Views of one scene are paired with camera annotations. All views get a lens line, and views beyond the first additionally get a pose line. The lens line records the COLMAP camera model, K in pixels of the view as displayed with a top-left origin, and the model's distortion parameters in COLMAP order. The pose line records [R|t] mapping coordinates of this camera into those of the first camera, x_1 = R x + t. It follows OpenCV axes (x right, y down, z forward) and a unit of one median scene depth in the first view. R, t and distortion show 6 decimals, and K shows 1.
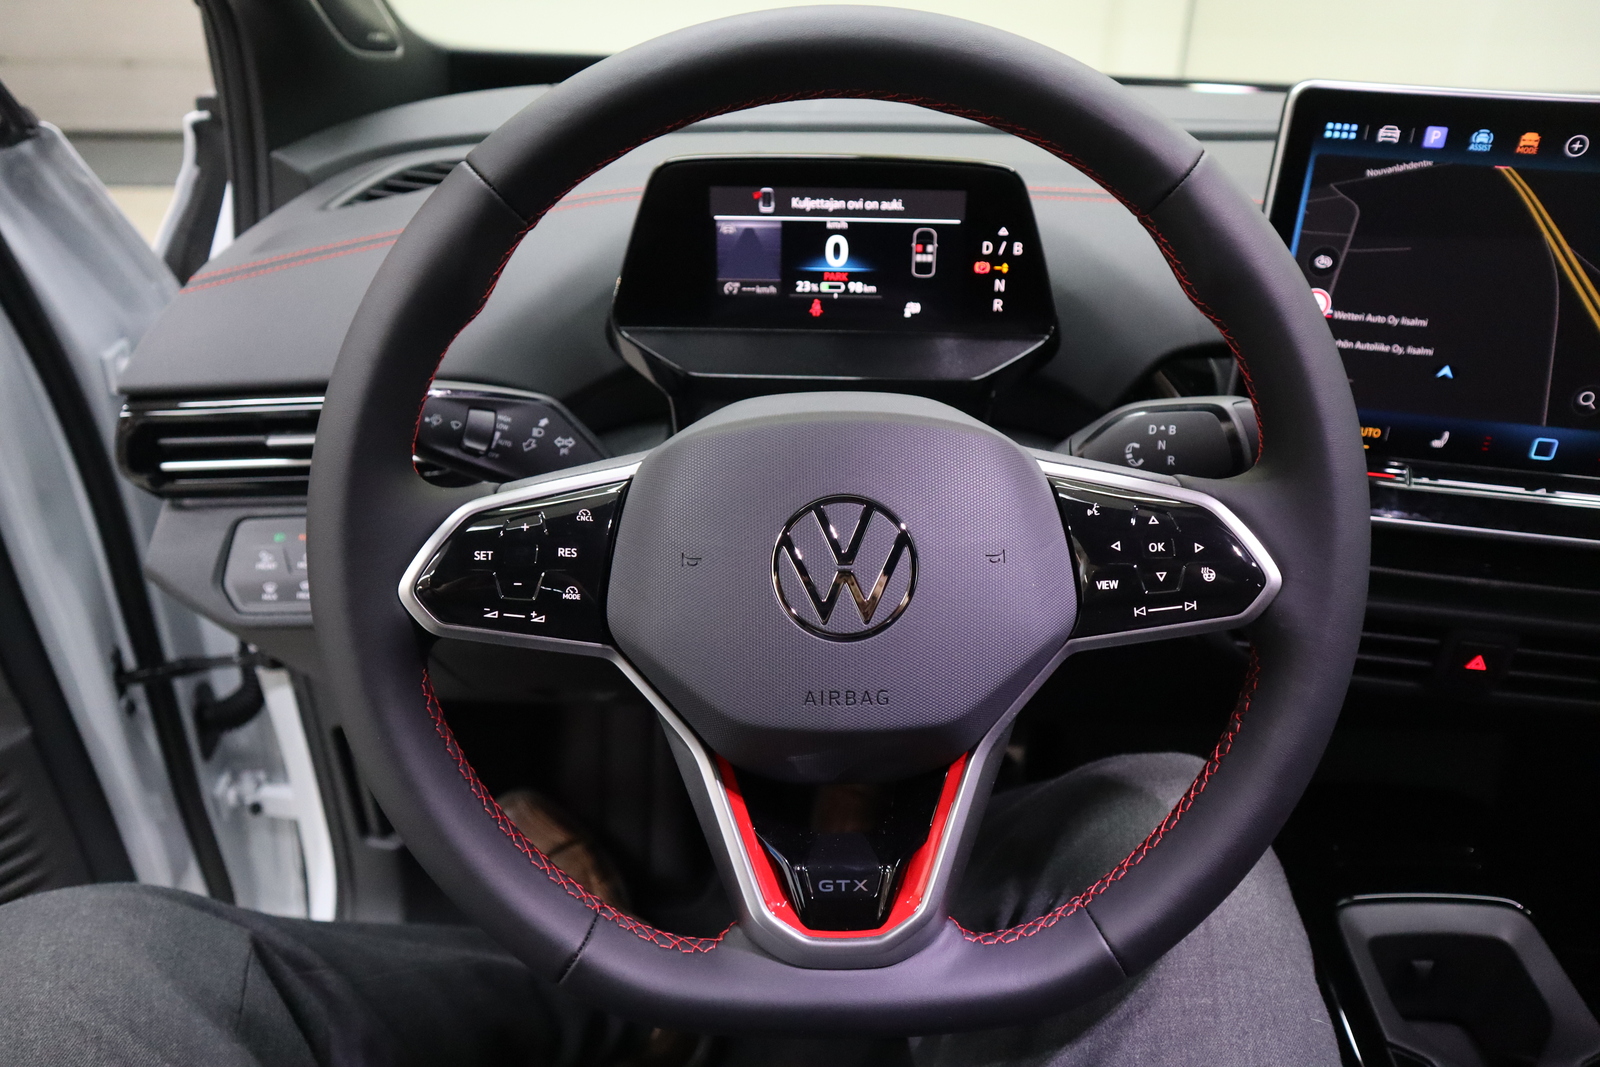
lens RADIAL K [[1123.7, 0, 800.0], [0, 1123.7, 533.5], [0, 0, 1]] dist [-0.124396, 0.089667]
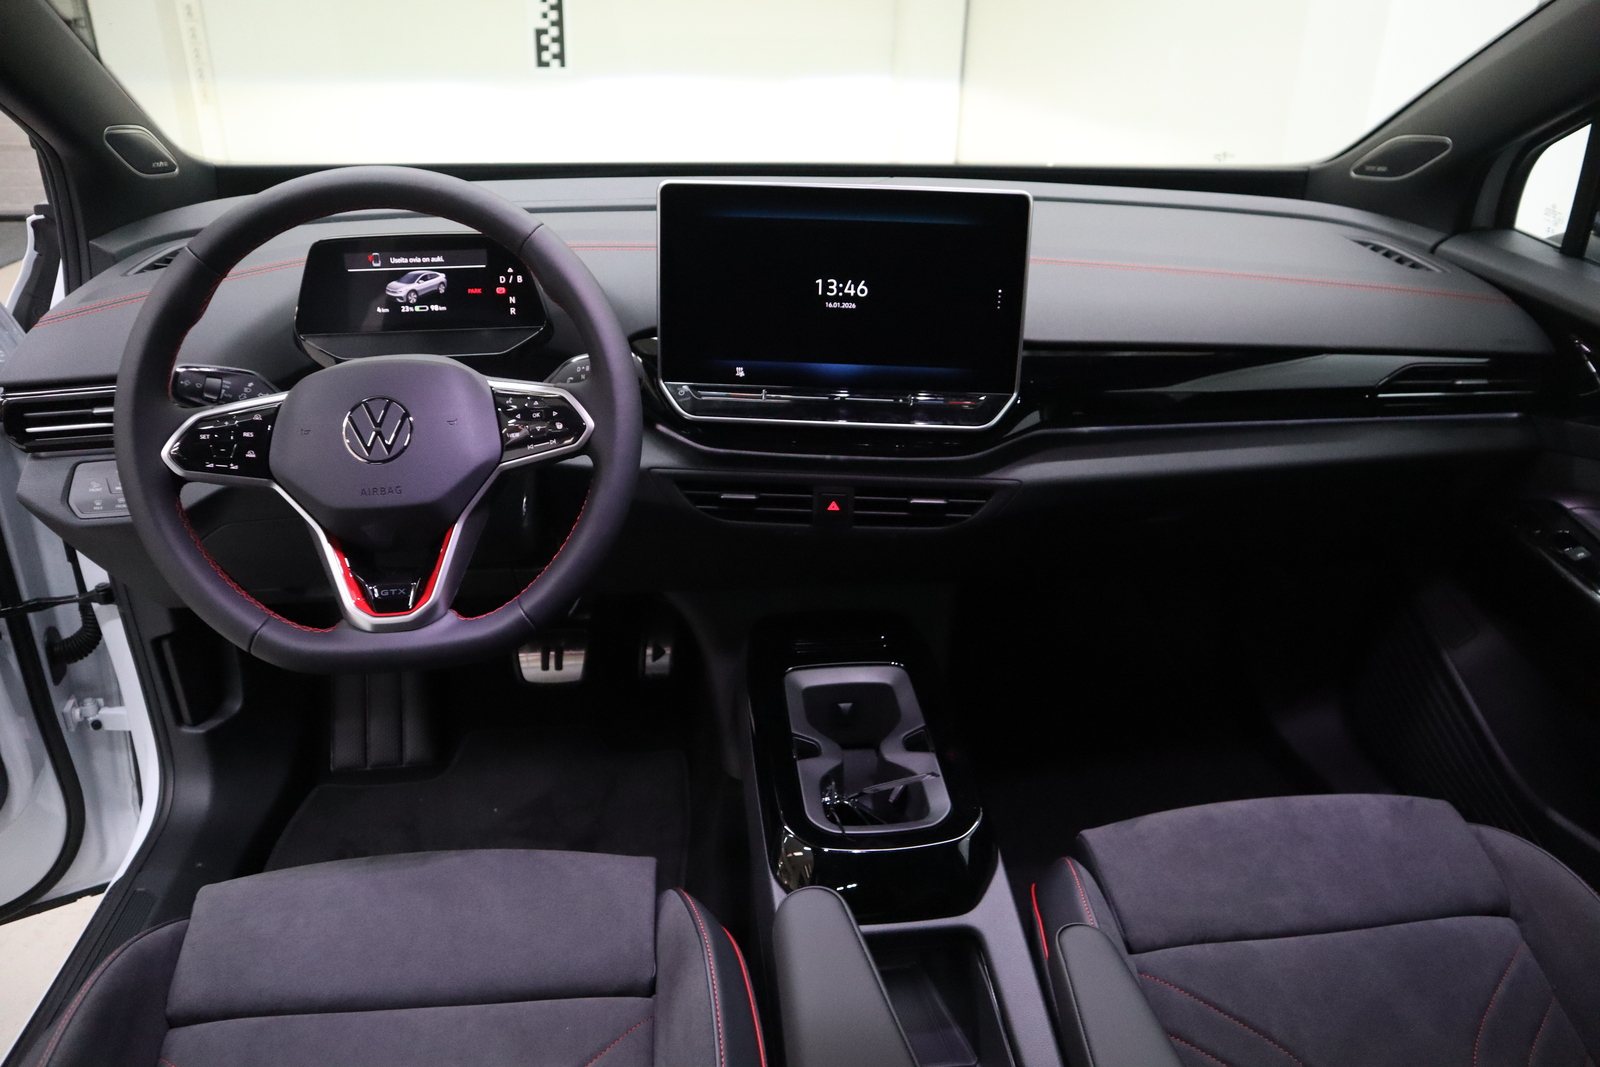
lens RADIAL K [[1123.7, 0, 800.0], [0, 1123.7, 533.5], [0, 0, 1]] dist [-0.124396, 0.089667]
pose [[0.991031, -0.061556, 0.118608, 0.411895], [0.067125, 0.996794, -0.043545, 0.266867], [-0.115548, 0.051116, 0.991986, -0.826187]]
